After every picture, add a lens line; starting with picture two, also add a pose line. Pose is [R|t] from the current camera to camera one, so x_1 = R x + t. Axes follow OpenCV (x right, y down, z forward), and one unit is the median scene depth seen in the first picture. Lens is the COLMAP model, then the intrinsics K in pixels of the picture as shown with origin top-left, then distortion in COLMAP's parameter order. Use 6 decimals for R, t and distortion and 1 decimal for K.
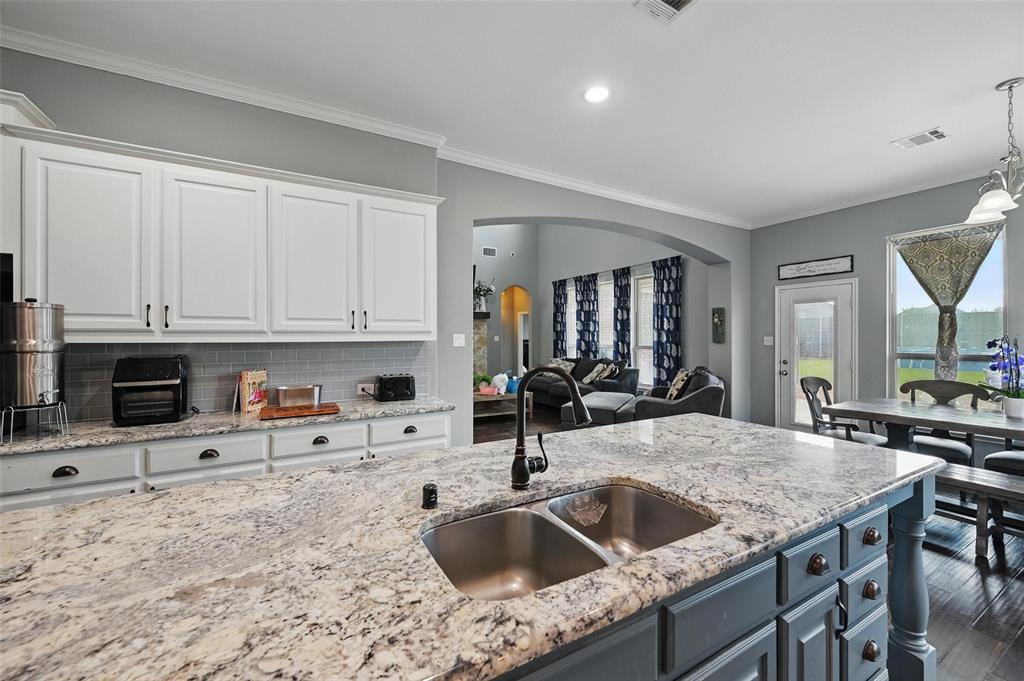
lens RADIAL K [[409.2, 0, 513.4], [0, 409.2, 335.6], [0, 0, 1]] dist [-0.000337, 0.000398]
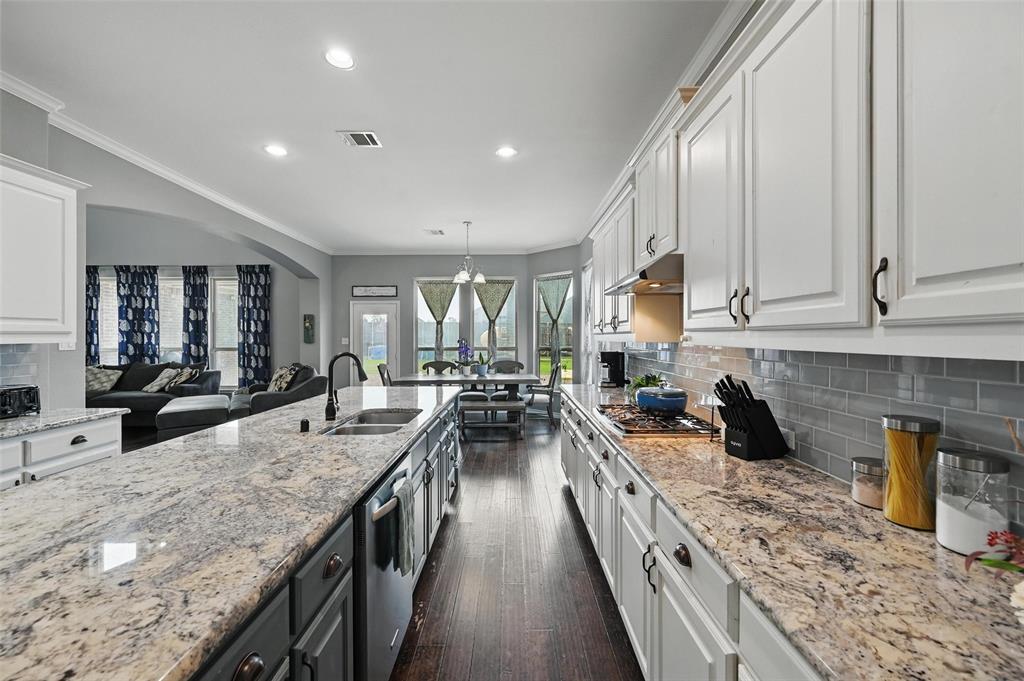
lens RADIAL K [[409.2, 0, 513.9], [0, 409.2, 336.7], [0, 0, 1]] dist [-0.000337, 0.000398]
pose [[0.494249, -0.000690, 0.869320, -0.217199], [0.002202, 0.999997, -0.000459, 0.000721], [-0.869318, 0.002141, 0.494249, -0.115513]]
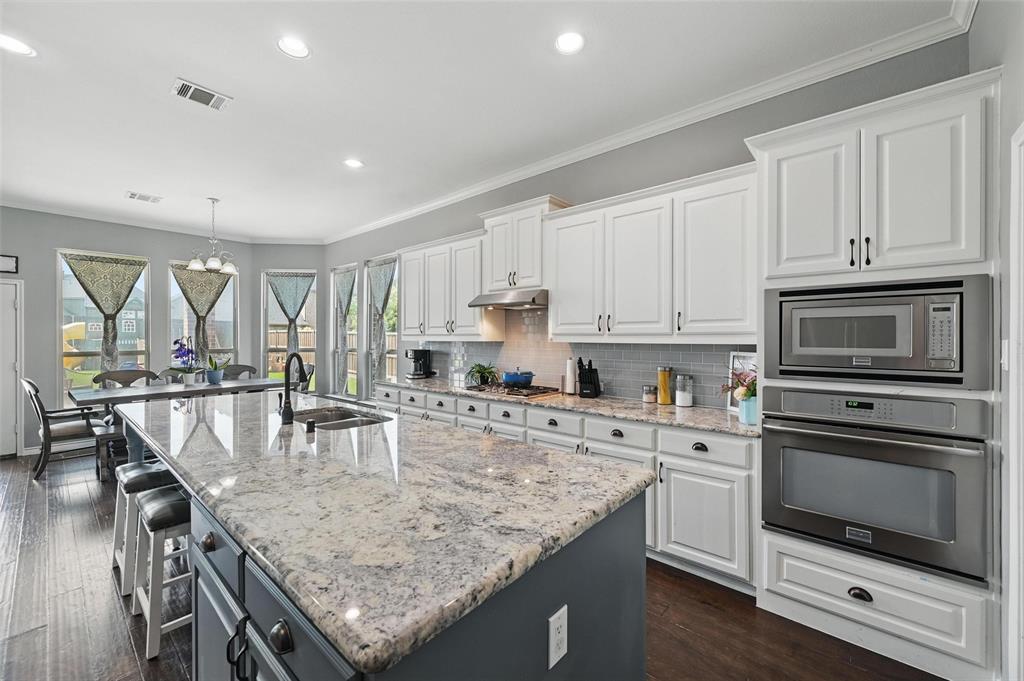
lens RADIAL K [[409.2, 0, 514.8], [0, 409.2, 338.7], [0, 0, 1]] dist [-0.000337, 0.000398]
pose [[-0.335802, -0.003922, 0.941924, -0.363638], [-0.000142, 0.999992, 0.004113, 0.000541], [-0.941933, 0.001247, -0.335800, 0.126030]]
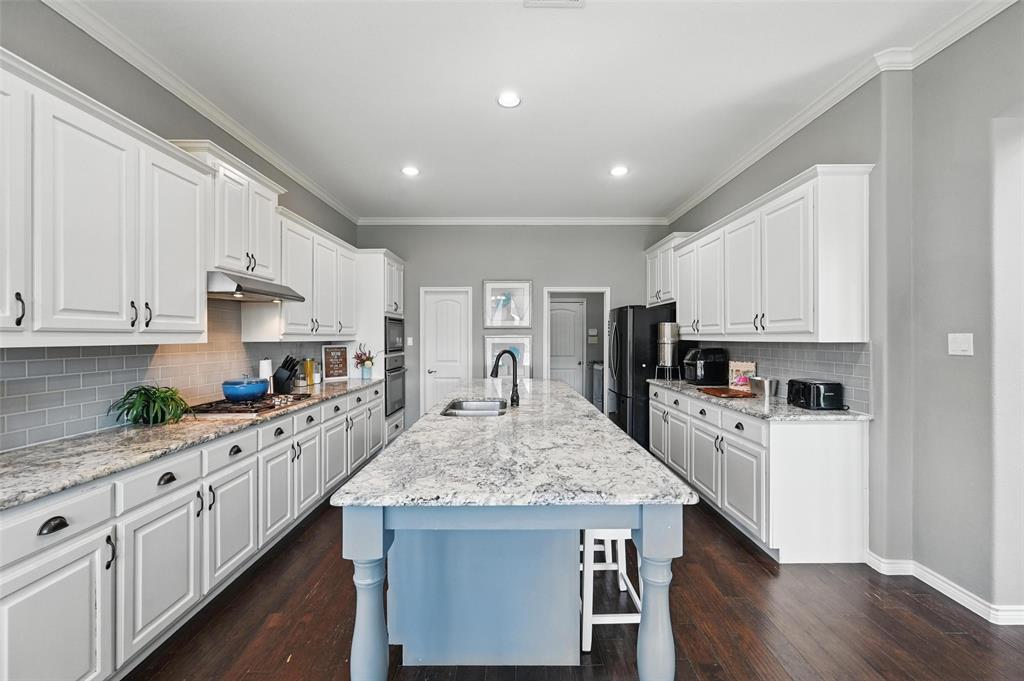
lens RADIAL K [[409.2, 0, 522.4], [0, 409.2, 339.8], [0, 0, 1]] dist [-0.000337, 0.000398]
pose [[-0.477916, 0.004235, -0.878395, 0.361056], [-0.000944, 0.999985, 0.005335, 0.001560], [0.878405, 0.003379, -0.477905, 0.388312]]
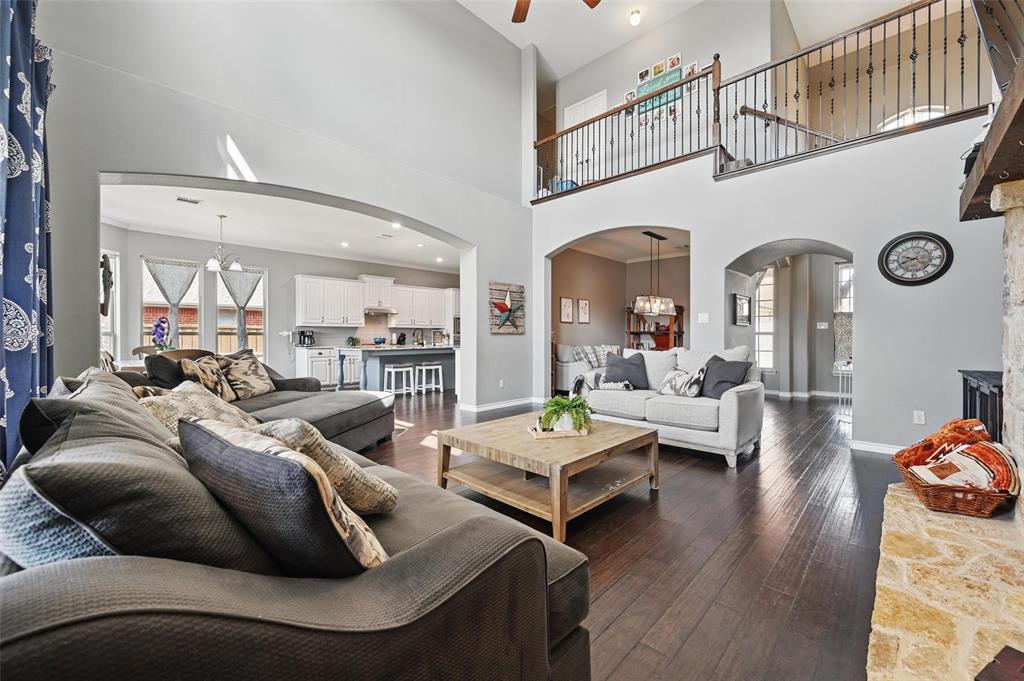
lens RADIAL K [[409.2, 0, 518.0], [0, 409.2, 338.5], [0, 0, 1]] dist [-0.000337, 0.000398]
pose [[-0.953617, 0.004161, -0.300993, 0.102156], [0.002172, 0.999974, 0.006940, 0.037955], [0.301014, 0.005965, -0.953601, 1.441255]]
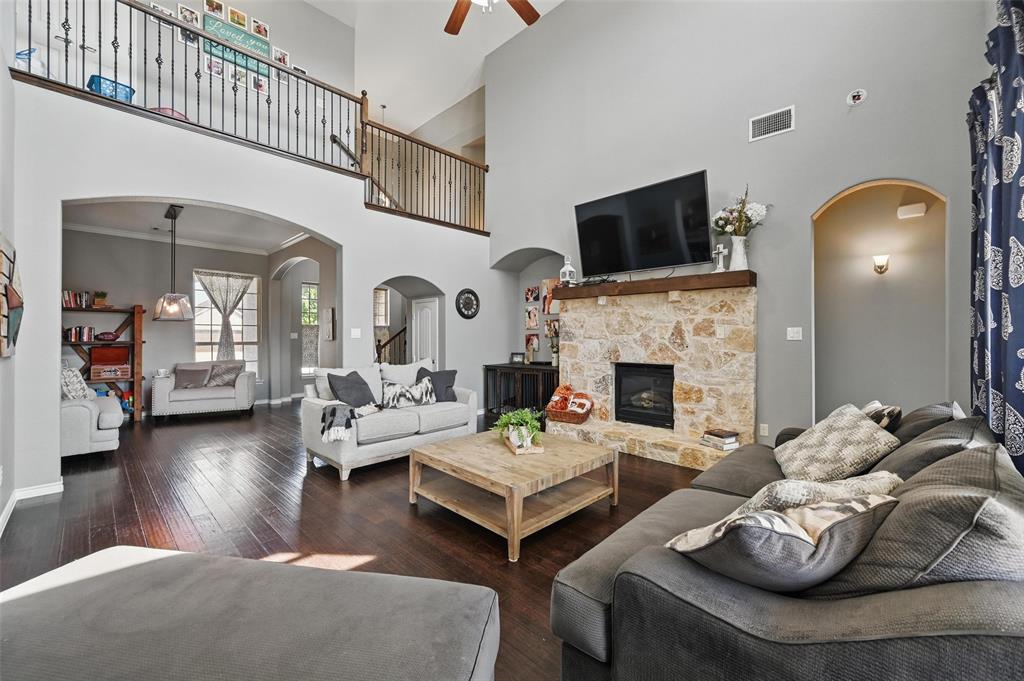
lens RADIAL K [[409.2, 0, 511.2], [0, 409.2, 336.0], [0, 0, 1]] dist [-0.000337, 0.000398]
pose [[0.286046, -0.000563, -0.958216, 0.377940], [0.000143, 1.000000, -0.000545, 0.013440], [0.958216, 0.000019, 0.286046, 0.907225]]
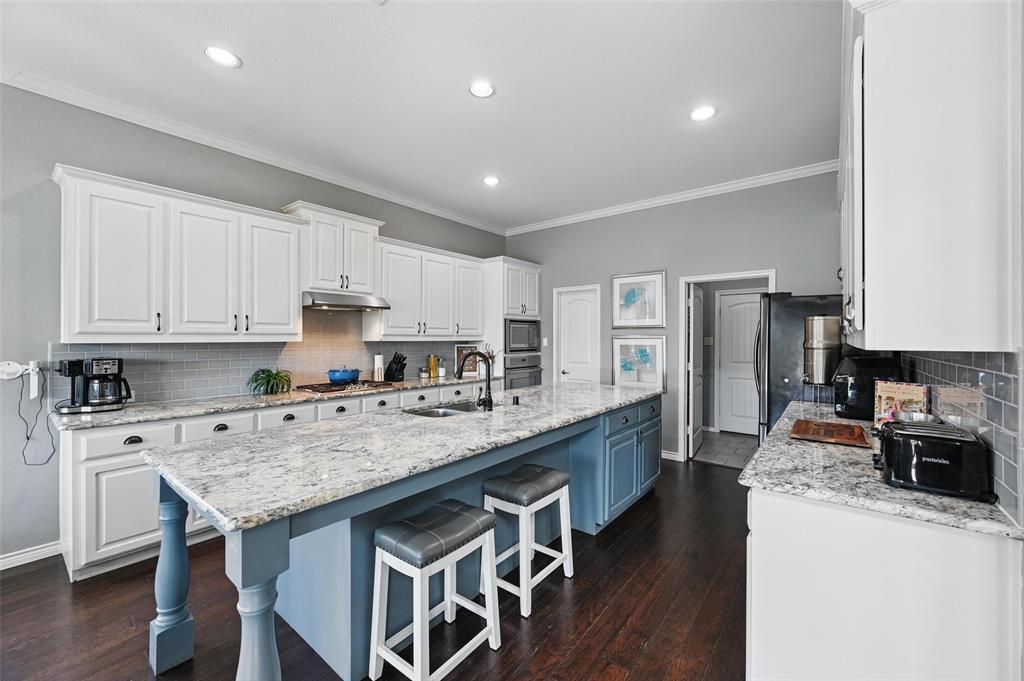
lens RADIAL K [[409.2, 0, 516.8], [0, 409.2, 338.9], [0, 0, 1]] dist [-0.000337, 0.000398]
pose [[-0.923300, -0.002239, -0.384074, 0.128729], [-0.003614, 0.999989, 0.002860, 0.000655], [0.384064, 0.004029, -0.923298, 0.552451]]
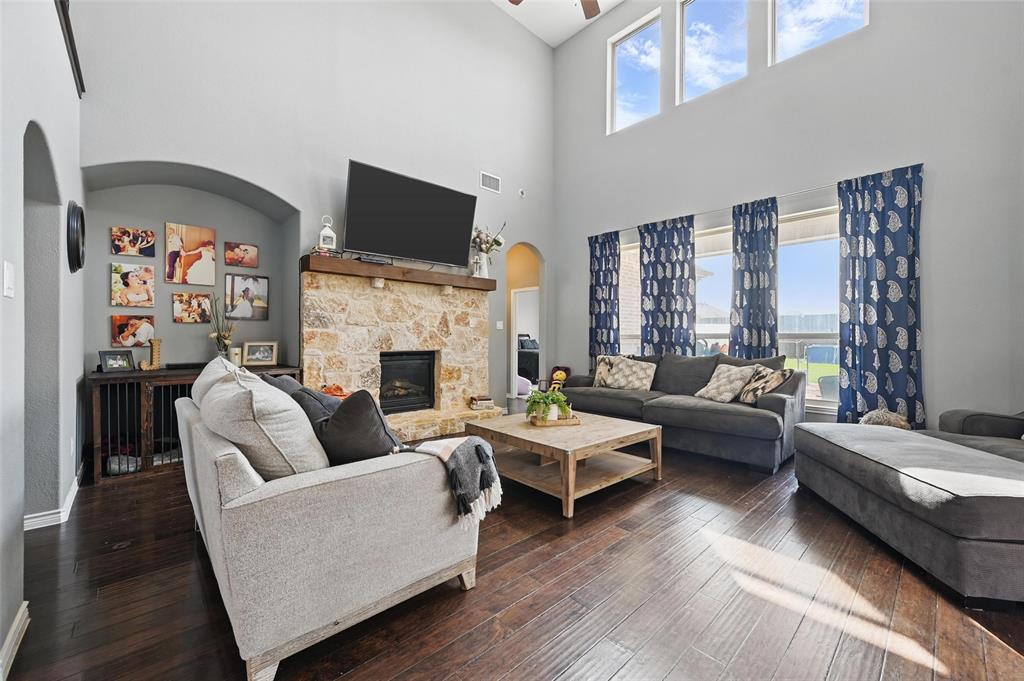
lens RADIAL K [[409.2, 0, 518.0], [0, 409.2, 337.0], [0, 0, 1]] dist [-0.000337, 0.000398]
pose [[0.971102, 0.004508, 0.238621, -0.233465], [-0.004317, 0.999990, -0.001323, 0.036556], [-0.238625, 0.000255, 0.971112, 0.576166]]
